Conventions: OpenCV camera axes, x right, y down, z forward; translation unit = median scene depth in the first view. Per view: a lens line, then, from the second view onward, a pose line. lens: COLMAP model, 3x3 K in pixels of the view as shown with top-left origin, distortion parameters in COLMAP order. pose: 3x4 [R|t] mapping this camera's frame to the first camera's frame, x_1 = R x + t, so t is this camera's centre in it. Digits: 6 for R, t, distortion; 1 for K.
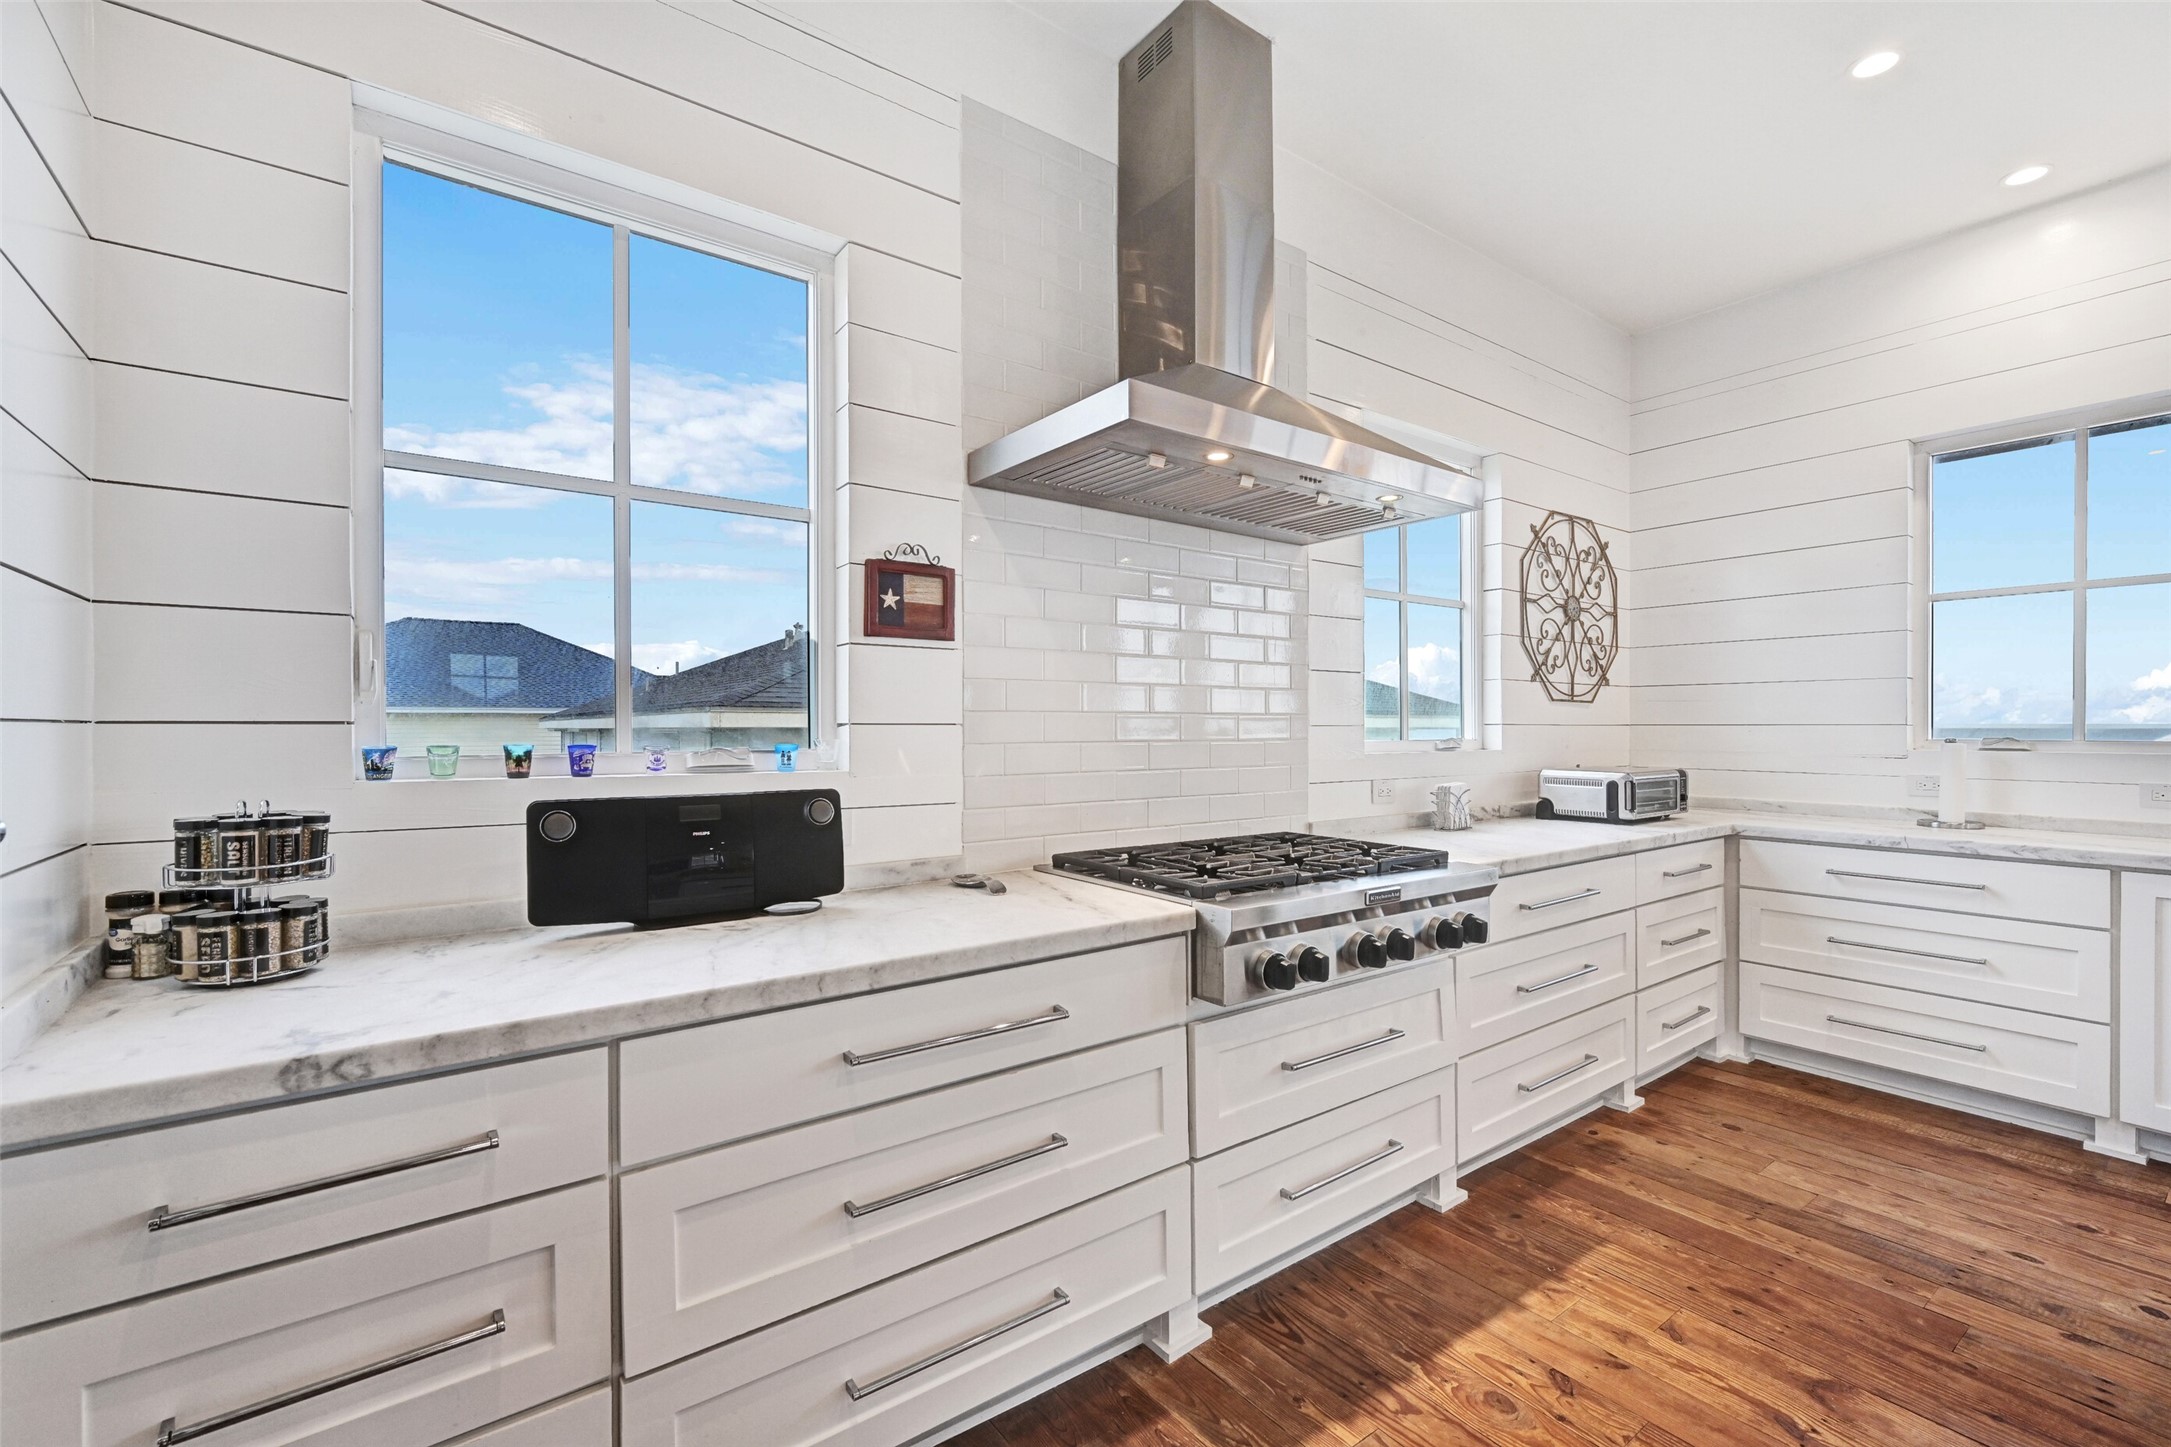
lens RADIAL K [[925.8, 0, 1098.4], [0, 925.8, 725.9], [0, 0, 1]] dist [0.000747, -0.000048]
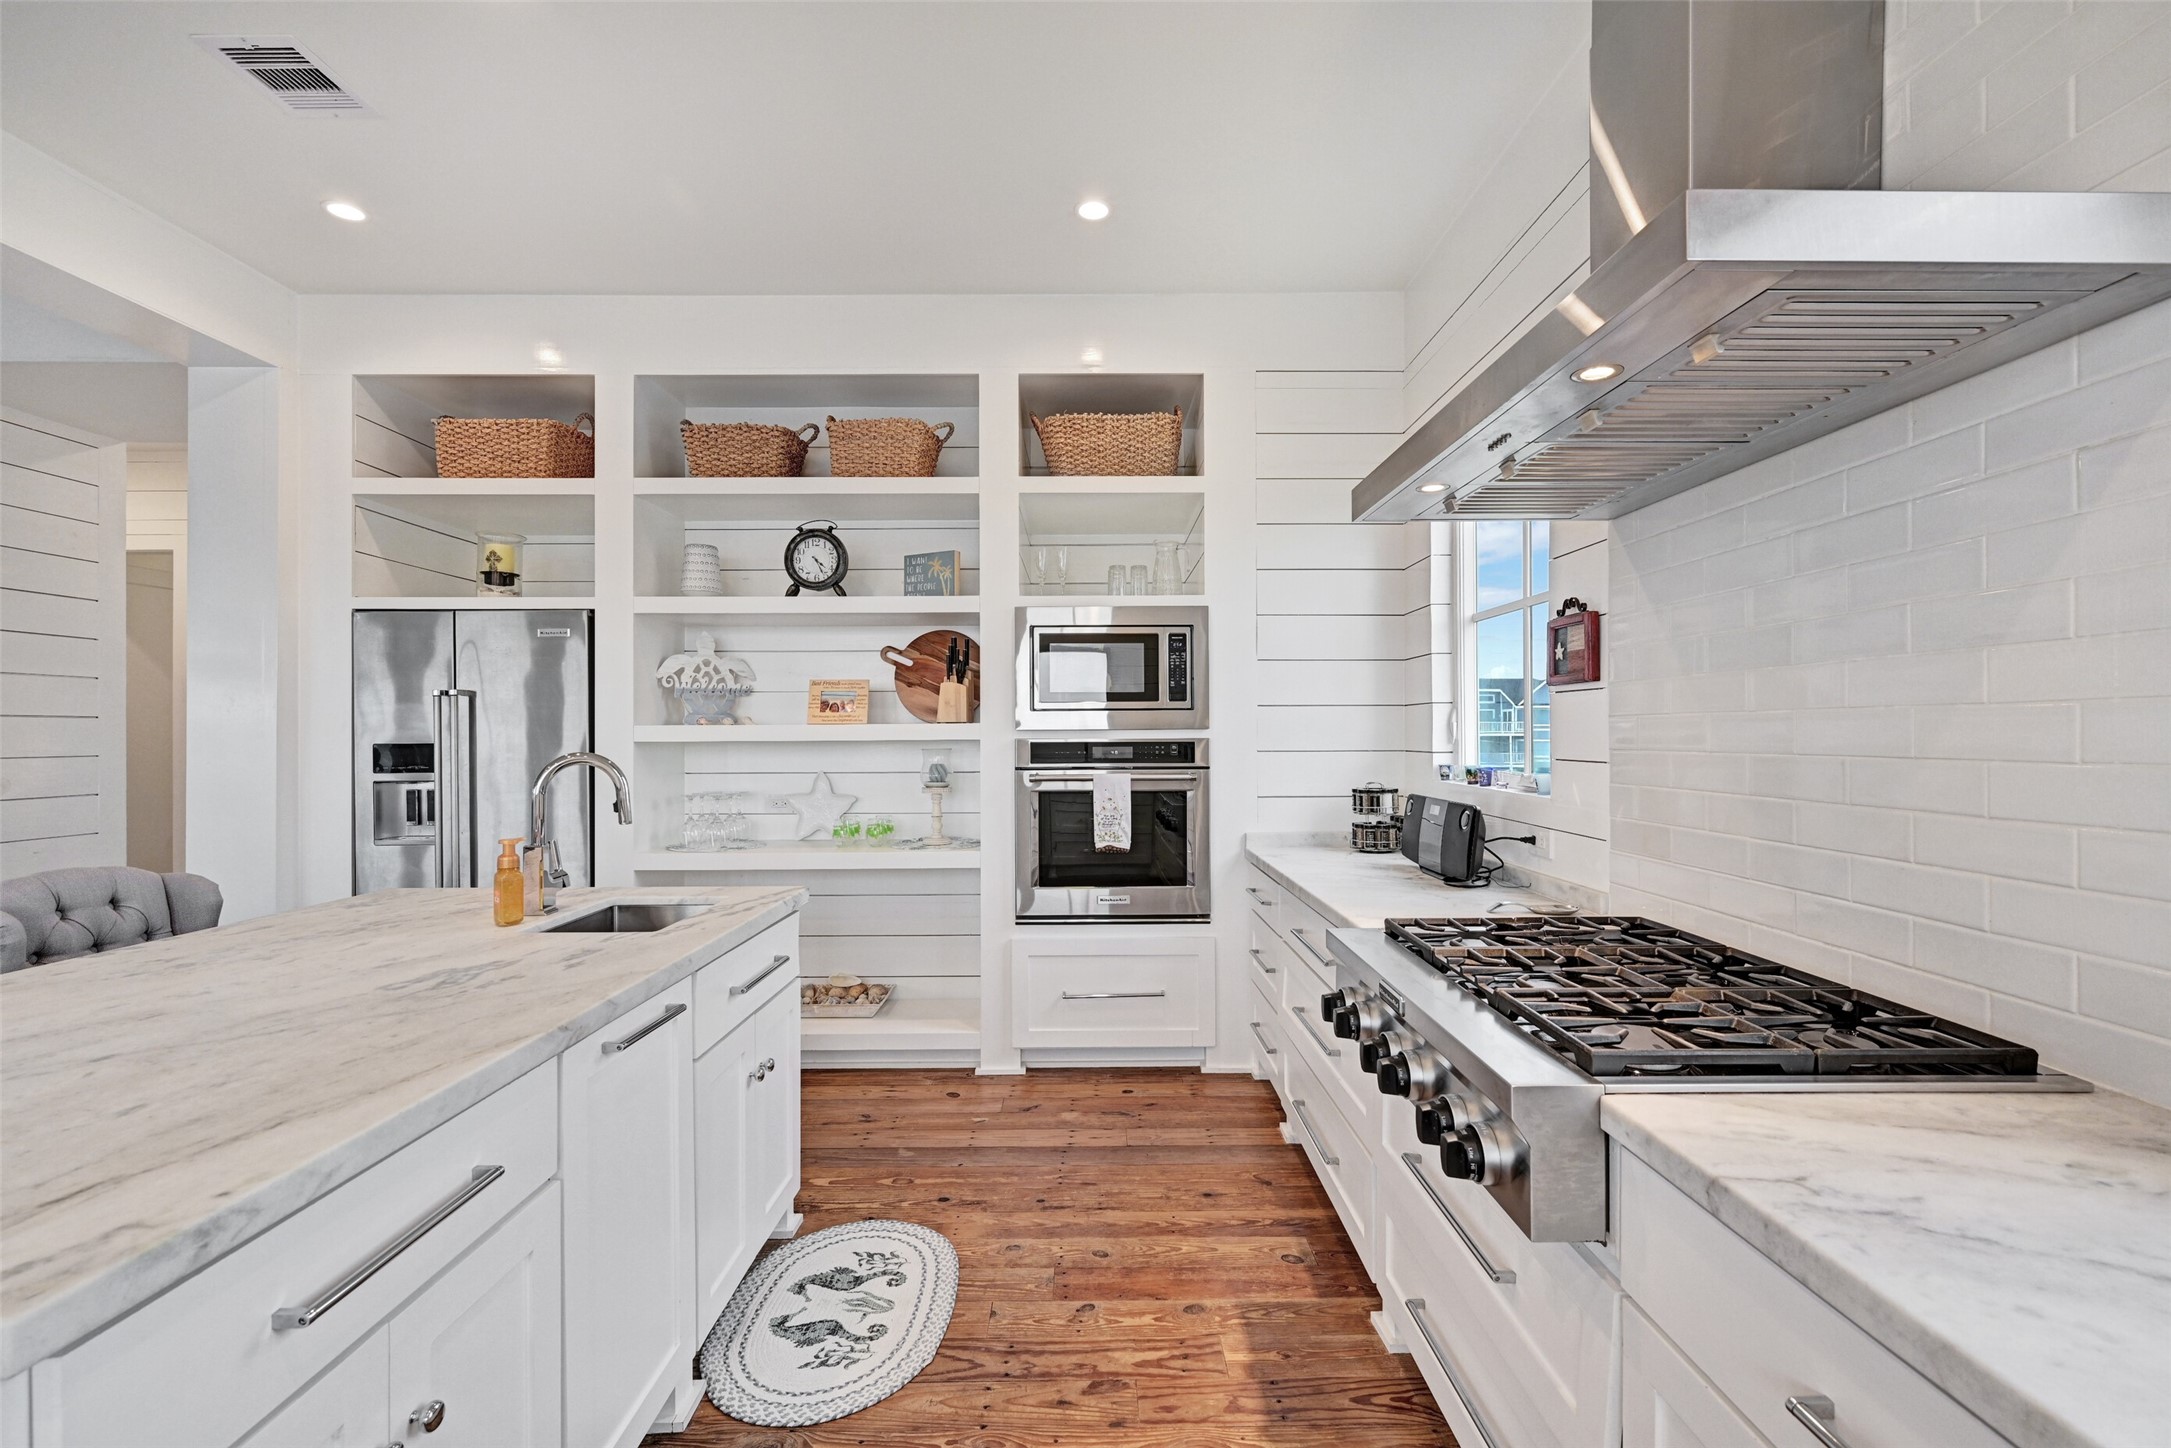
lens RADIAL K [[928.6, 0, 1091.9], [0, 928.6, 729.6], [0, 0, 1]] dist [-0.001568, -0.000191]
pose [[-0.592553, -0.000459, -0.805532, 1.002159], [0.006923, 0.999960, -0.005663, -0.035598], [0.805502, -0.008932, -0.592526, 1.165098]]
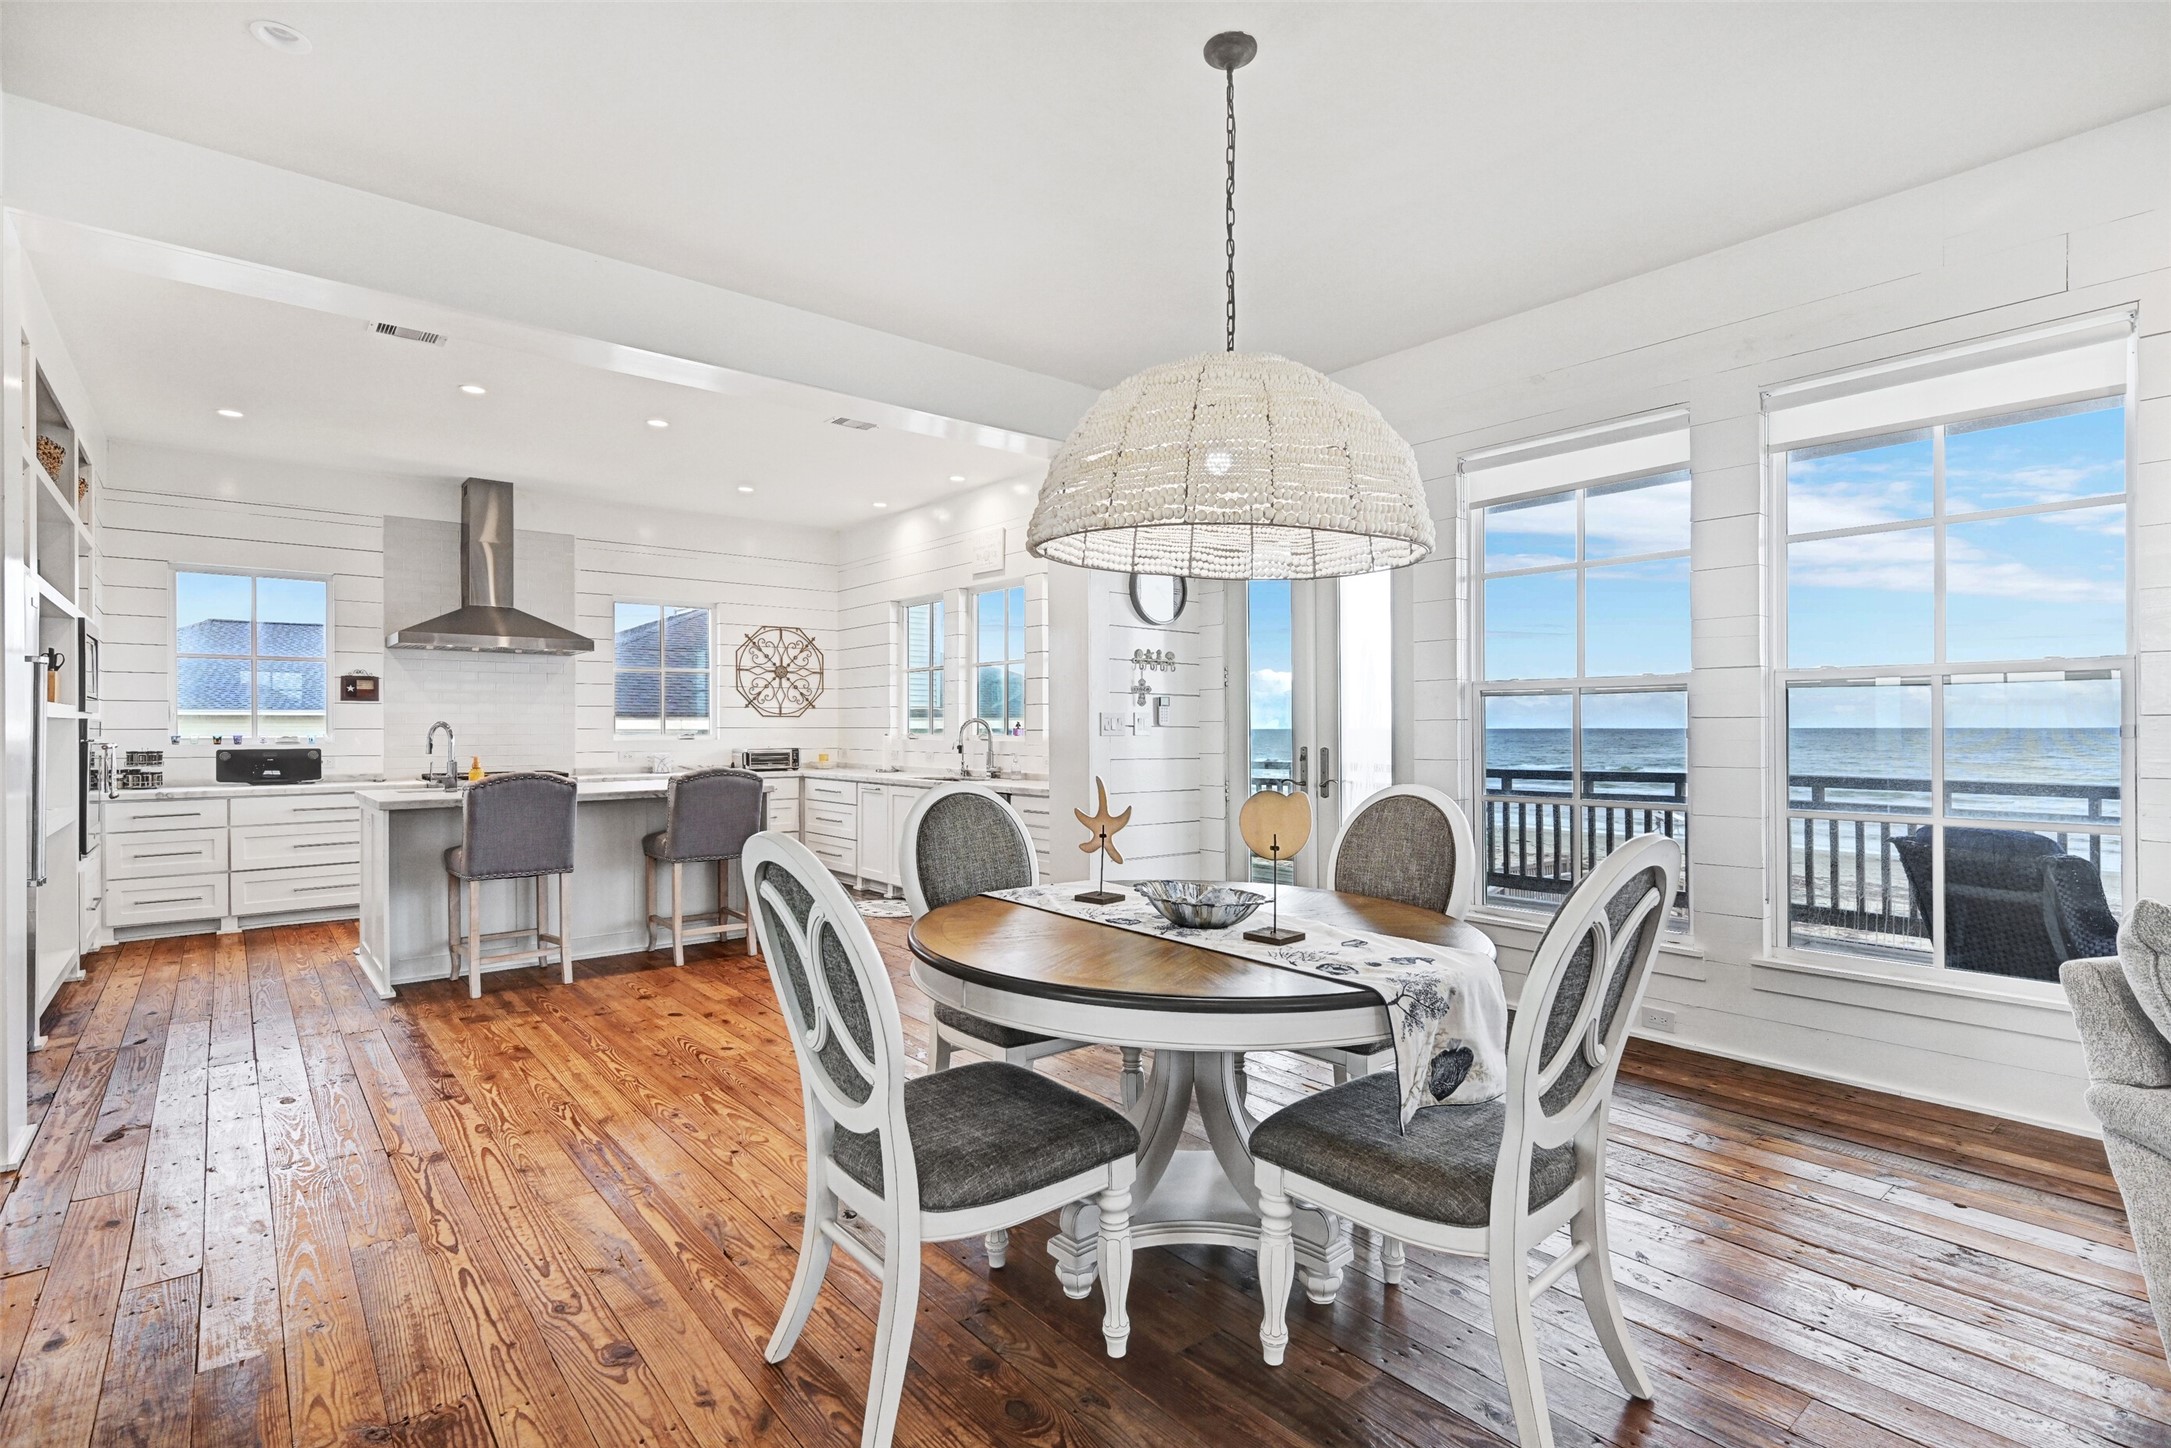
lens RADIAL K [[1041.7, 0, 1094.5], [0, 1041.7, 725.1], [0, 0, 1]] dist [0.000798, 0.000371]
pose [[0.998467, -0.001695, 0.055319, 1.971066], [0.001749, 0.999998, -0.000933, -0.006981], [-0.055317, 0.001029, 0.998468, -2.493420]]
